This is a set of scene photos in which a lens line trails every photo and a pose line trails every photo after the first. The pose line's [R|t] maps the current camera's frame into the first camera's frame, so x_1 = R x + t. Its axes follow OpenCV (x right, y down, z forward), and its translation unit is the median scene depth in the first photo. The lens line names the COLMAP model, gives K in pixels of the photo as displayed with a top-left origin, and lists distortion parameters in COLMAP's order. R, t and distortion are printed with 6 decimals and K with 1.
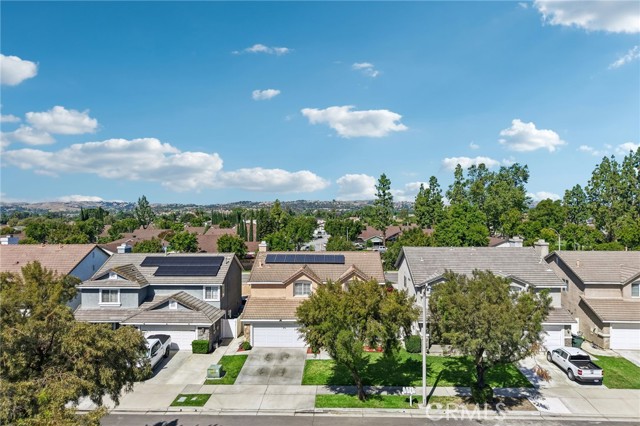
lens RADIAL K [[431.5, 0, 318.3], [0, 431.5, 213.6], [0, 0, 1]] dist [0.043895, -0.042592]
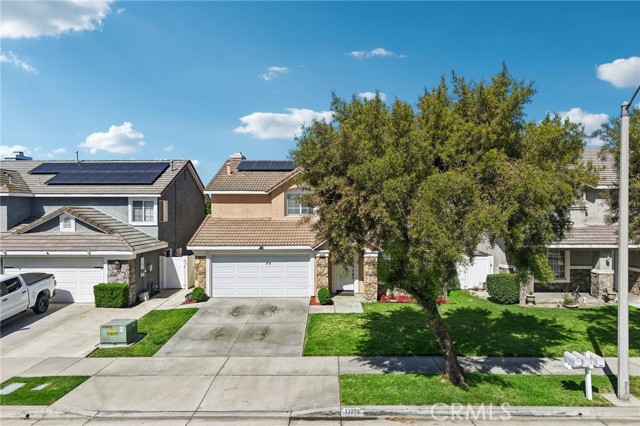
lens RADIAL K [[431.5, 0, 317.8], [0, 431.5, 212.8], [0, 0, 1]] dist [0.043895, -0.042592]
pose [[0.999756, 0.000264, 0.022086, -0.027546], [-0.000269, 1.000000, 0.000220, 0.202243], [-0.022086, -0.000226, 0.999756, 0.451464]]
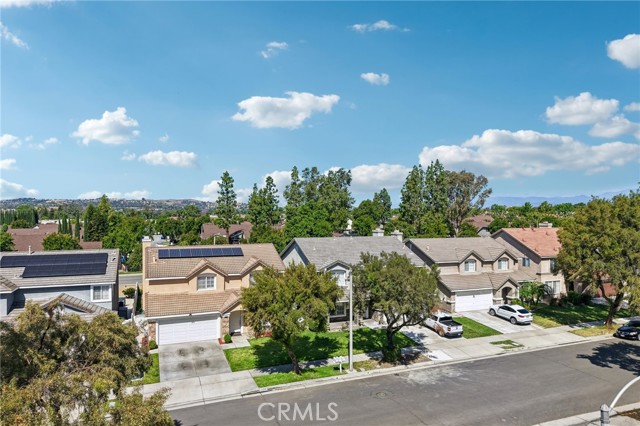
lens RADIAL K [[431.5, 0, 320.5], [0, 431.5, 215.3], [0, 0, 1]] dist [0.043895, -0.042592]
pose [[0.911152, 0.002164, 0.412065, -0.223299], [-0.003416, 0.999992, 0.002303, 0.020317], [-0.412057, -0.003506, 0.911151, -0.009914]]
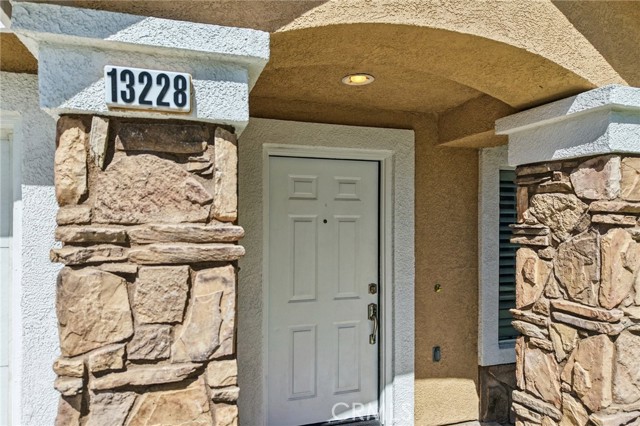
lens RADIAL K [[431.5, 0, 320.7], [0, 431.5, 221.3], [0, 0, 1]] dist [0.043895, -0.042592]
pose [[0.931236, 0.004135, 0.364393, -0.010523], [-0.005361, 0.999983, 0.002353, 0.265308], [-0.364377, -0.004144, 0.931242, 0.947526]]
